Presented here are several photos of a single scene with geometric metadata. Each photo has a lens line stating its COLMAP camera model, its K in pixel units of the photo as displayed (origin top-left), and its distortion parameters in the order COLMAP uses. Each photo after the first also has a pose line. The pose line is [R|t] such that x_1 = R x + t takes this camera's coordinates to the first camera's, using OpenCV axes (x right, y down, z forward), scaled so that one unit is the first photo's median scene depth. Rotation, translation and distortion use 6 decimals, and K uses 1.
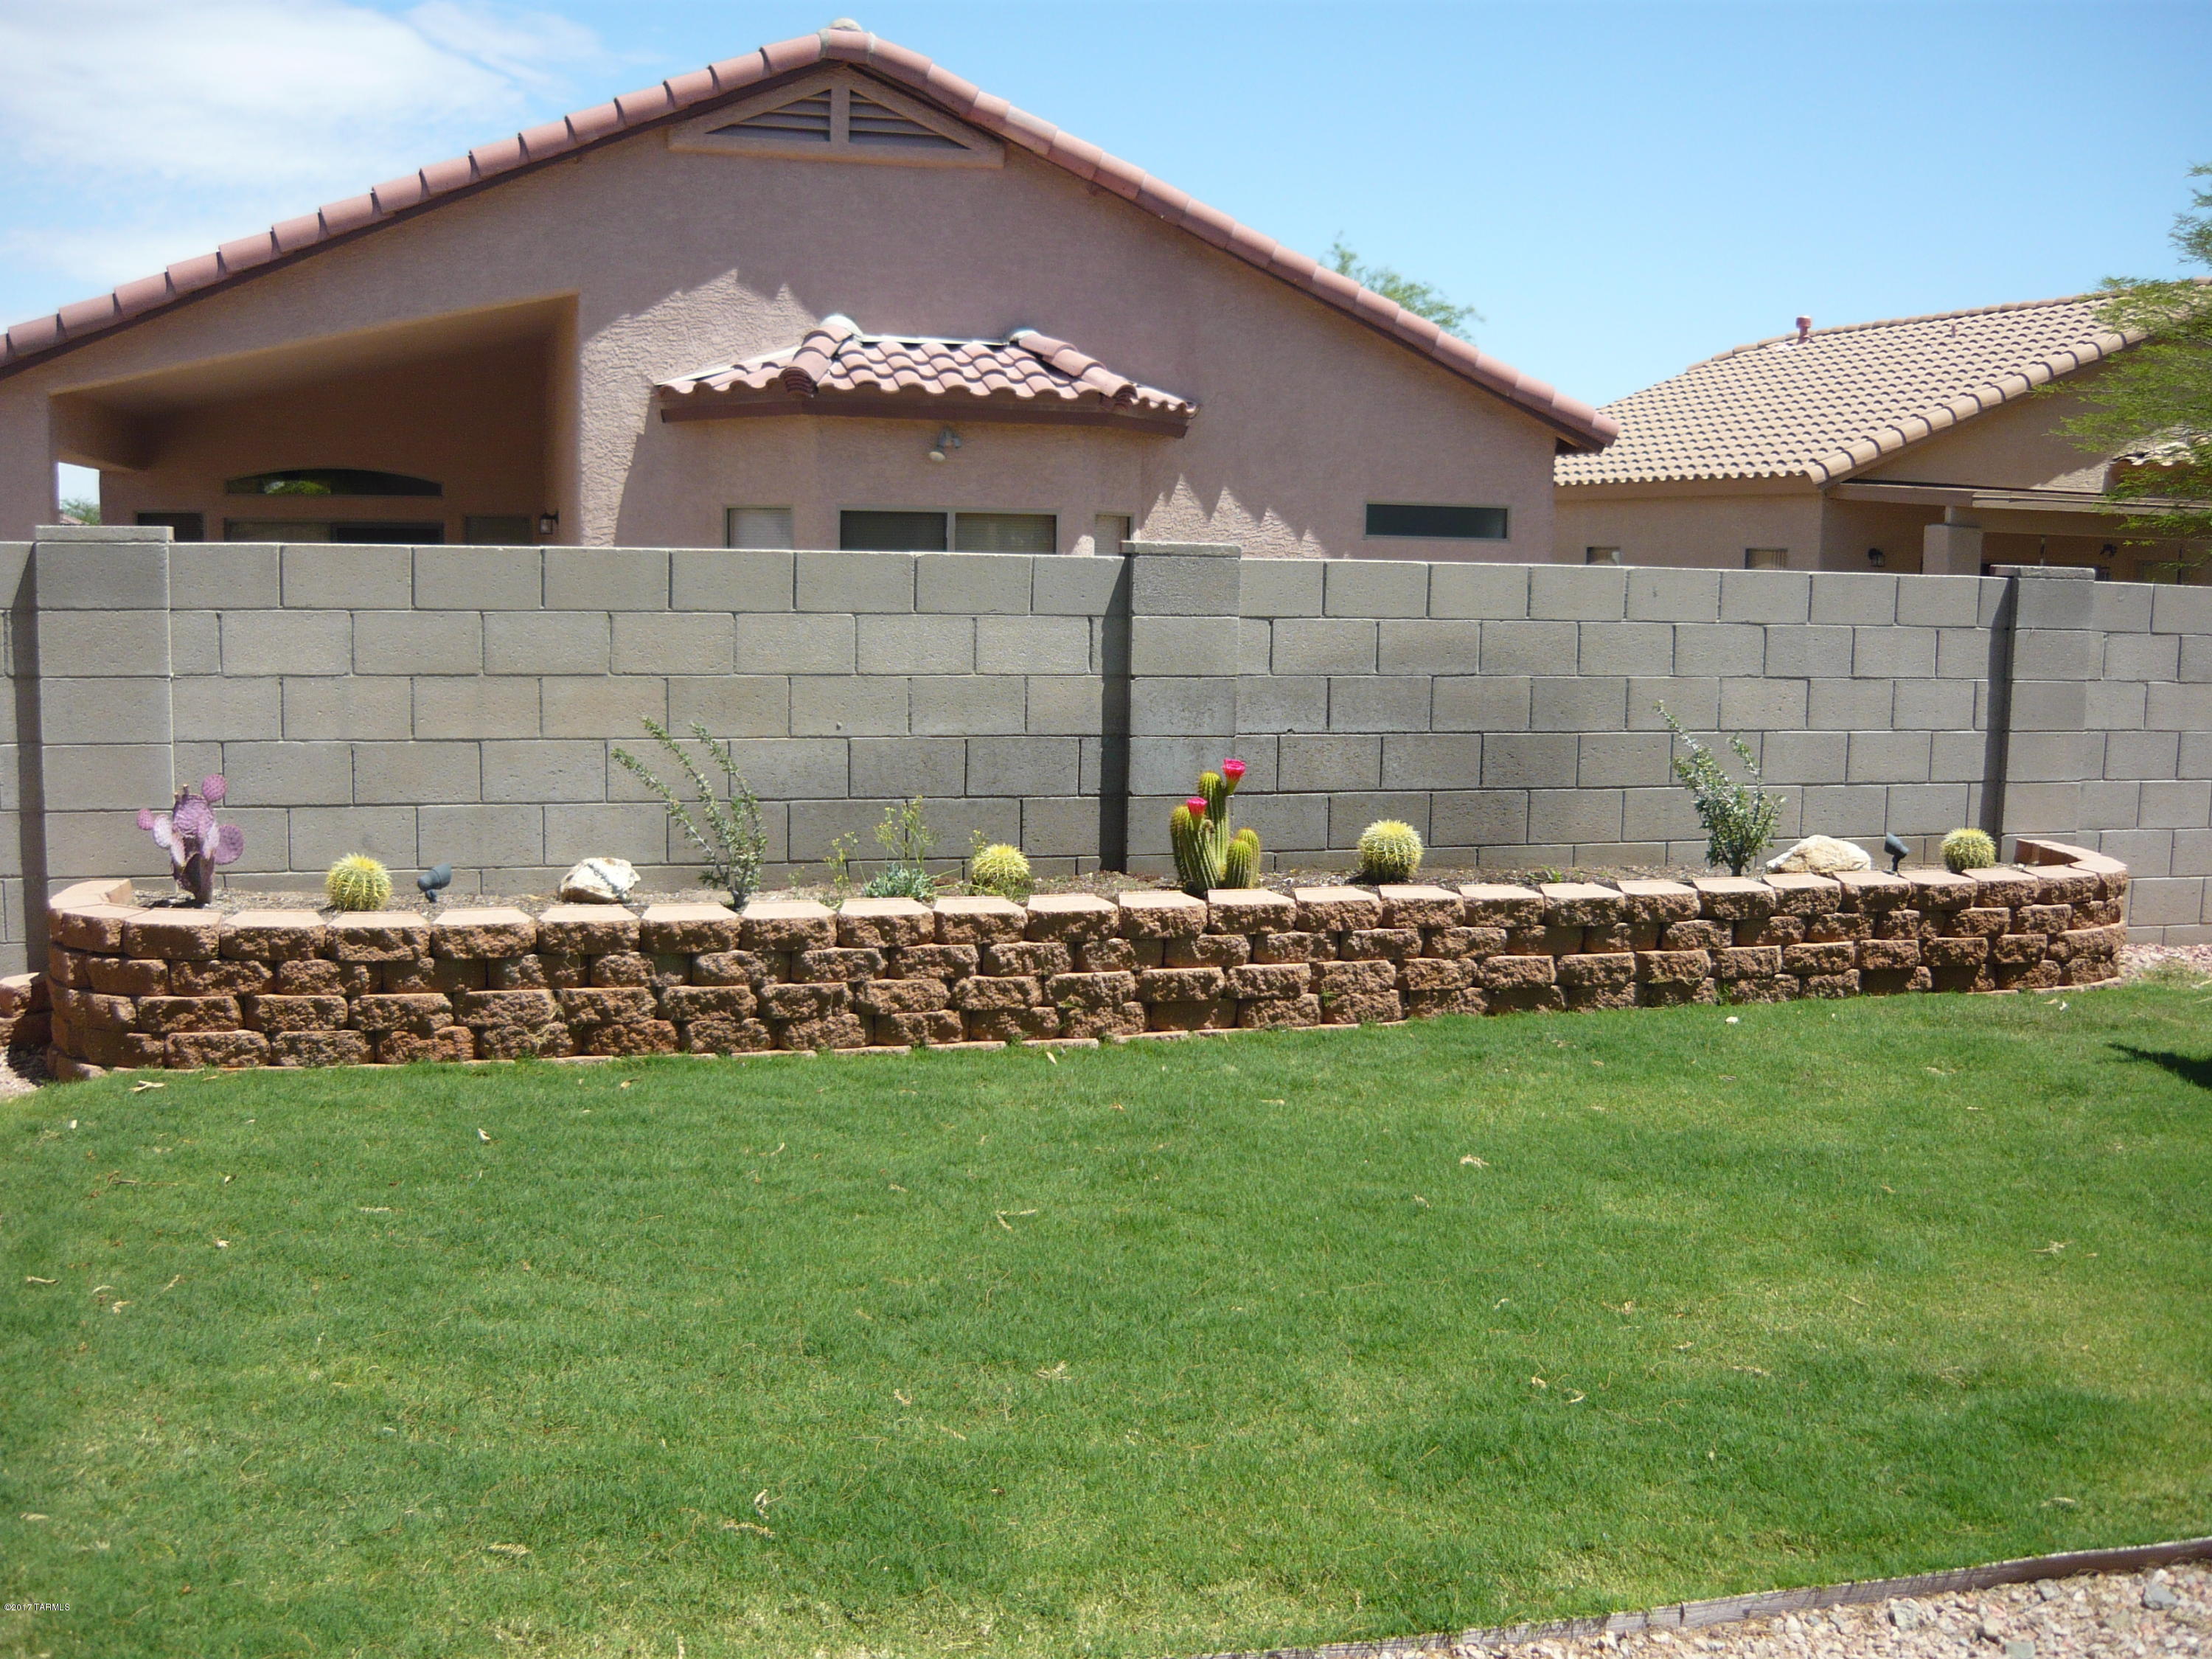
lens RADIAL K [[2205.7, 0, 1119.1], [0, 2205.7, 837.7], [0, 0, 1]] dist [-0.135712, 0.000000]
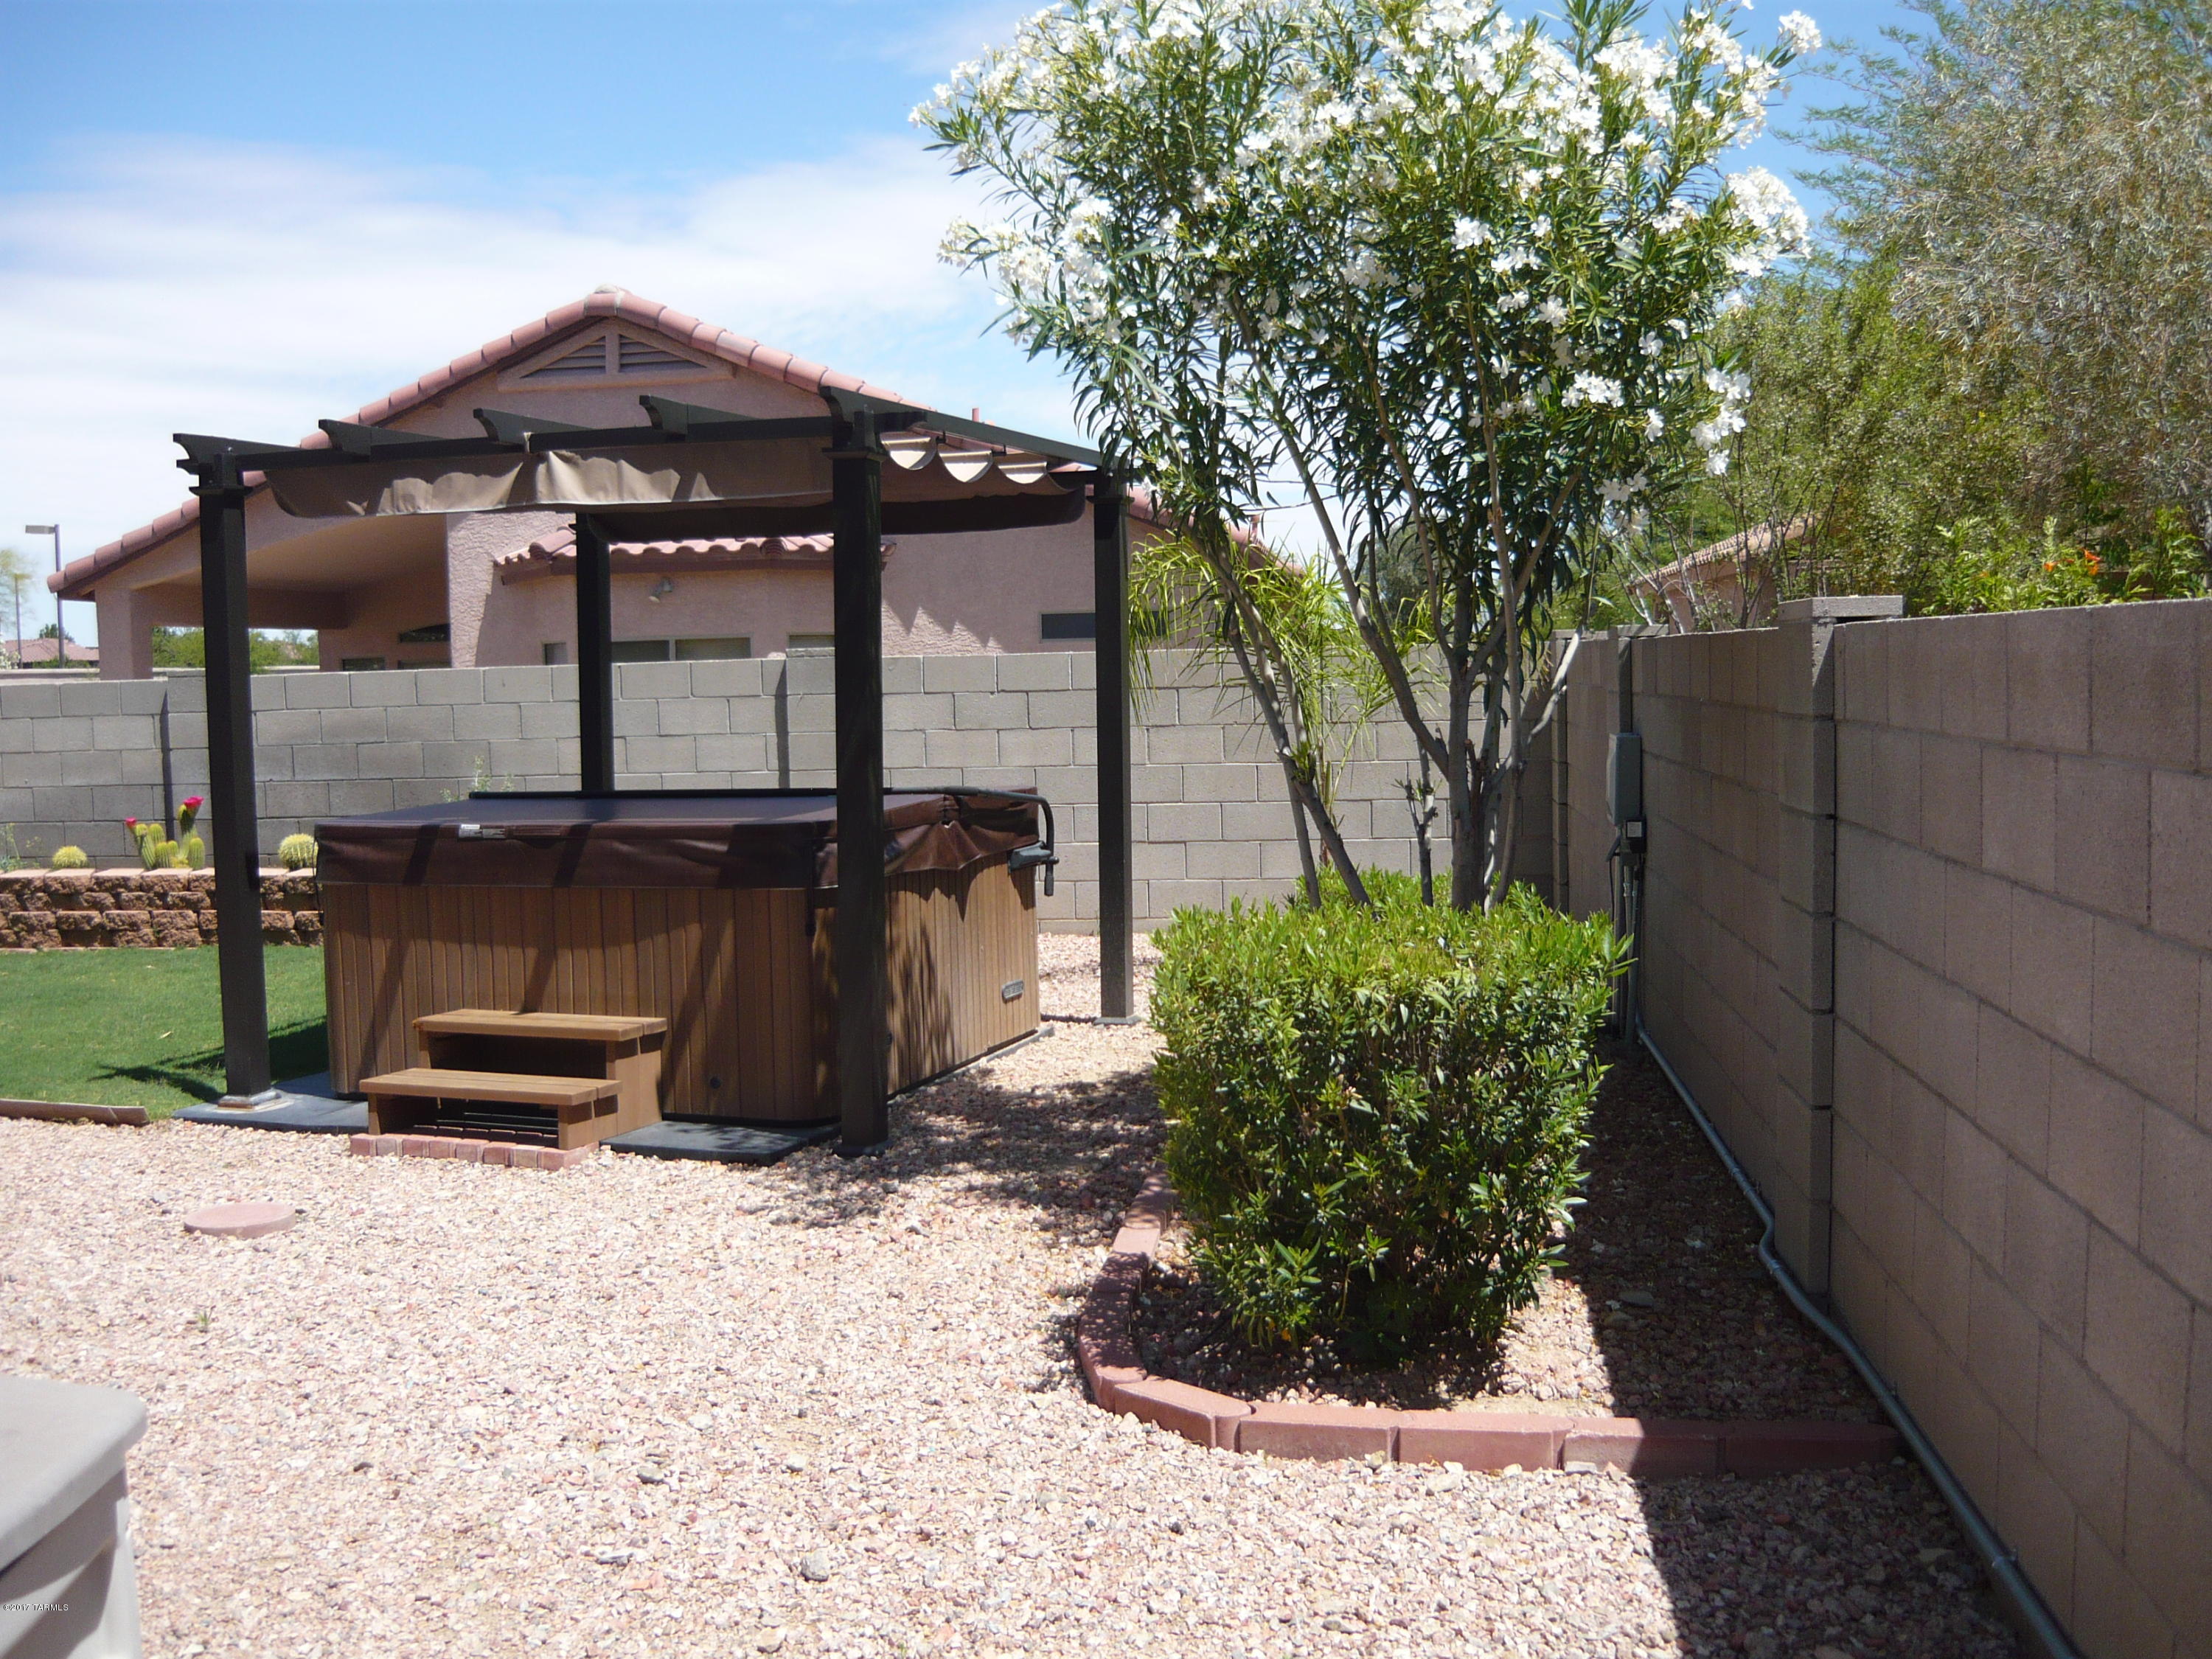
lens RADIAL K [[2205.7, 0, 1109.1], [0, 2205.7, 835.8], [0, 0, 1]] dist [-0.135712, 0.000000]
pose [[0.913520, -0.009928, -0.406672, 1.438117], [-0.011232, 0.998705, -0.049611, 0.072102], [0.406639, 0.049888, 0.912226, -0.224775]]
